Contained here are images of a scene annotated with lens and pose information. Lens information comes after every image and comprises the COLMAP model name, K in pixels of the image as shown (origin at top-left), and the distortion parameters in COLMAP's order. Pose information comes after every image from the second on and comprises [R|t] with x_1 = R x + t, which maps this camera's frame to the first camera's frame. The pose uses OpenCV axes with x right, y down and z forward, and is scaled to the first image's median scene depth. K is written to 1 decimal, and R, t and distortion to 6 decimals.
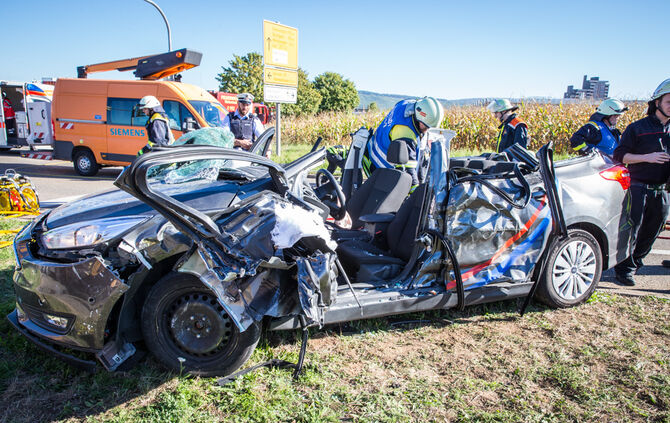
lens RADIAL K [[454.9, 0, 331.1], [0, 454.9, 223.0], [0, 0, 1]] dist [-0.089285, 0.056900]
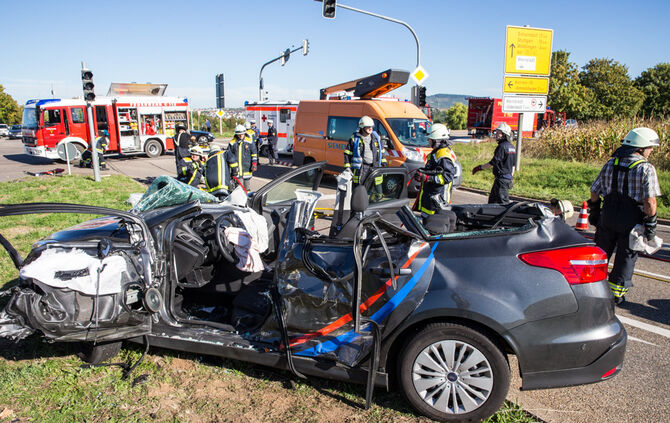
lens RADIAL K [[454.9, 0, 332.4], [0, 454.9, 221.1], [0, 0, 1]] dist [-0.089285, 0.056900]
pose [[0.793818, 0.109739, -0.598173, 0.245286], [-0.114401, 0.992971, 0.030349, -0.048734], [0.597298, 0.044340, 0.800792, 0.073499]]
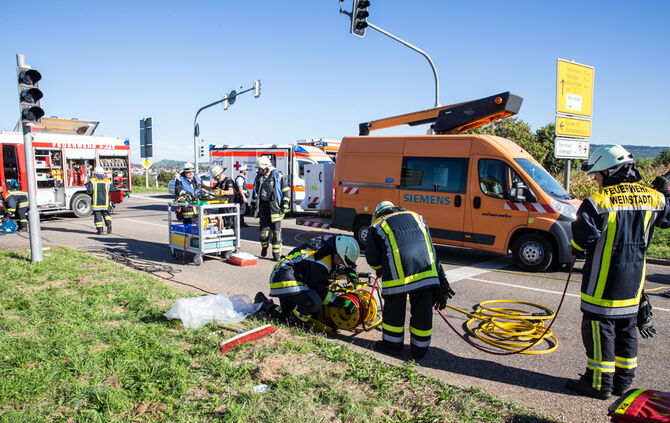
lens RADIAL K [[454.9, 0, 333.3], [0, 454.9, 221.5], [0, 0, 1]] dist [-0.089285, 0.056900]
pose [[0.909998, 0.020061, -0.414128, -0.277513], [-0.071287, 0.991525, -0.108615, -0.066177], [0.408439, 0.128362, 0.903715, 0.213189]]
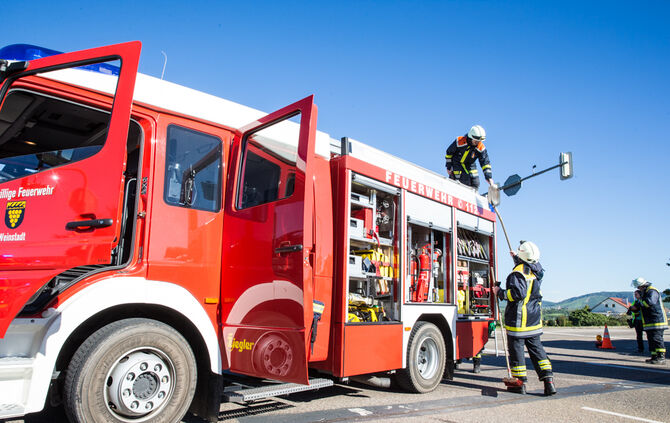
lens RADIAL K [[454.9, 0, 340.4], [0, 454.9, 229.0], [0, 0, 1]] dist [-0.089285, 0.056900]
pose [[0.773979, -0.127980, -0.620144, -1.368560], [-0.141331, 0.919741, -0.366199, -0.149070], [0.617238, 0.371076, 0.693773, 0.710877]]
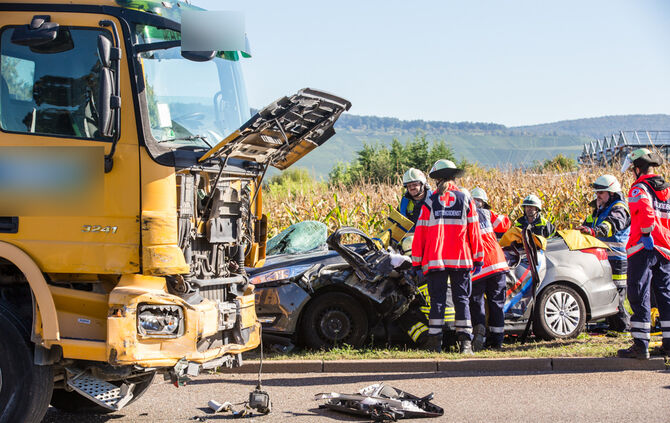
lens RADIAL K [[2074.2, 0, 334.2], [0, 2074.2, 211.9], [0, 0, 1]] dist [-0.548699, 0.000000]
pose [[0.986593, -0.031240, 0.160180, -0.342812], [0.066677, 0.973010, -0.220919, 0.343364], [-0.148956, 0.228637, 0.962048, -1.506560]]
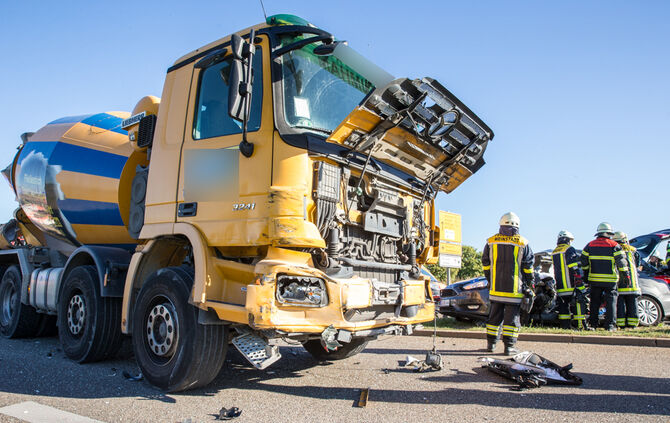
lens RADIAL K [[454.9, 0, 330.3], [0, 454.9, 225.6], [0, 0, 1]] dist [-0.089285, 0.056900]
pose [[0.962071, -0.039428, -0.269935, -0.144621], [-0.061236, 0.933036, -0.354533, 0.191569], [0.265837, 0.357616, 0.895233, -0.561457]]
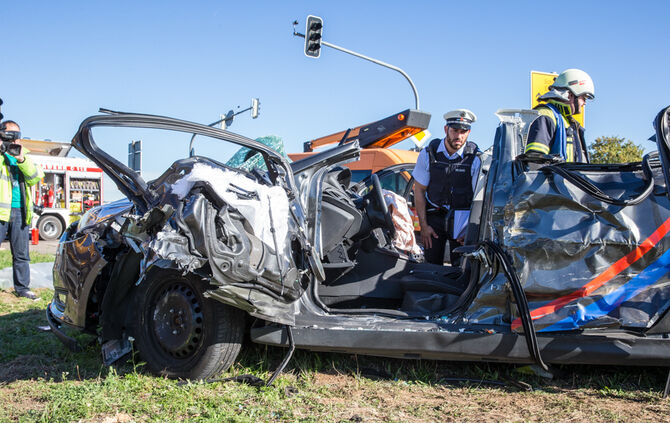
lens RADIAL K [[609.6, 0, 331.3], [0, 609.6, 220.9], [0, 0, 1]] dist [0.013423, 0.000000]
pose [[0.857264, -0.016590, -0.514610, 0.135304], [-0.099358, 0.975364, -0.196958, 0.053072], [0.505200, 0.219976, 0.834496, 0.016008]]
